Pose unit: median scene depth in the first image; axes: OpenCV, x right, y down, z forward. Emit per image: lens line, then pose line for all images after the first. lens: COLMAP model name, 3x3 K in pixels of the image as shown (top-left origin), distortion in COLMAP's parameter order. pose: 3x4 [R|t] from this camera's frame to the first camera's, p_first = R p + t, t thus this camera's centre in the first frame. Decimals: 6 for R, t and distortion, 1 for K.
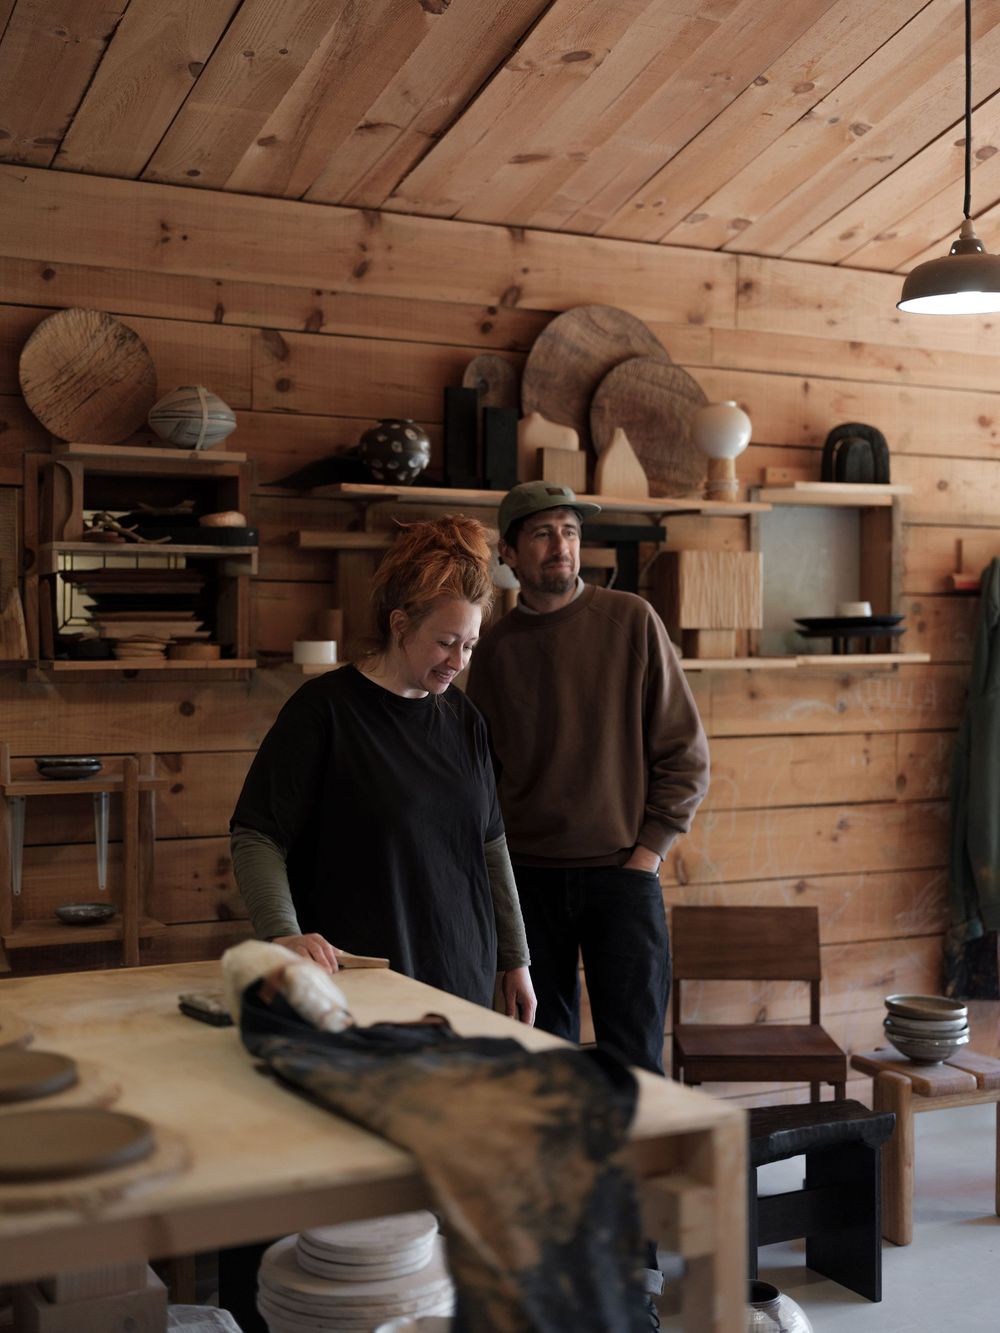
lens RADIAL K [[1820.8, 0, 500.0], [0, 1820.8, 666.5], [0, 0, 1]] dist [-0.026597, 0.077749]
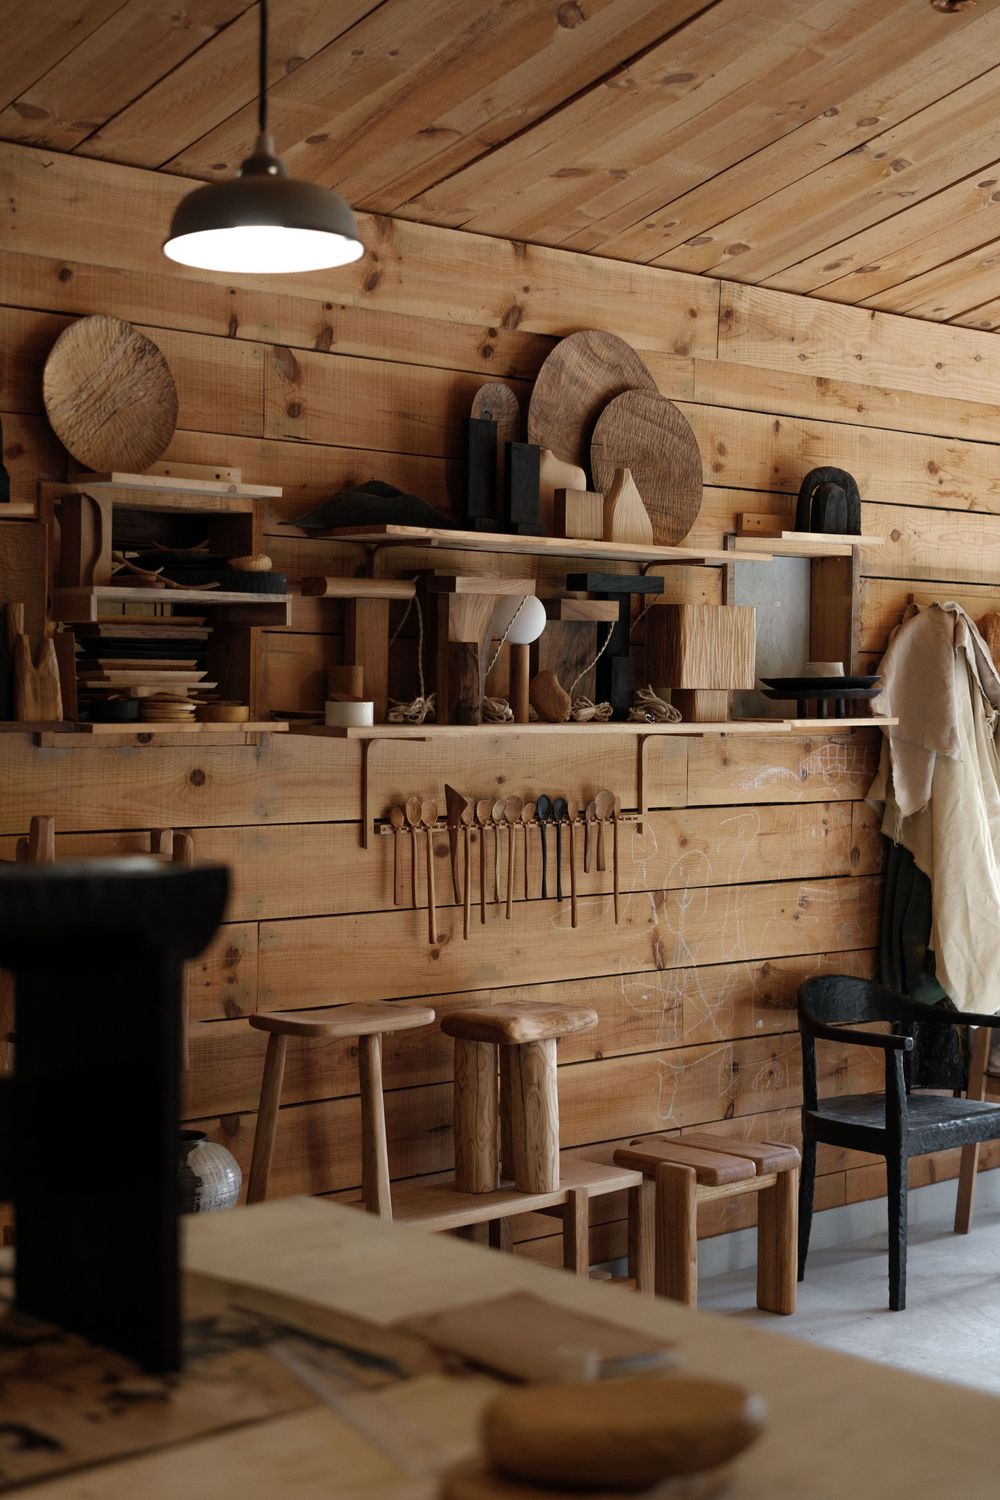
lens RADIAL K [[2366.0, 0, 500.0], [0, 2366.0, 750.0], [0, 0, 1]] dist [-0.028084, -0.113234]
pose [[0.962555, 0.000267, 0.271086, -0.316801], [-0.003136, 0.999944, 0.010152, -0.001828], [-0.271068, -0.010622, 0.962502, -0.123713]]
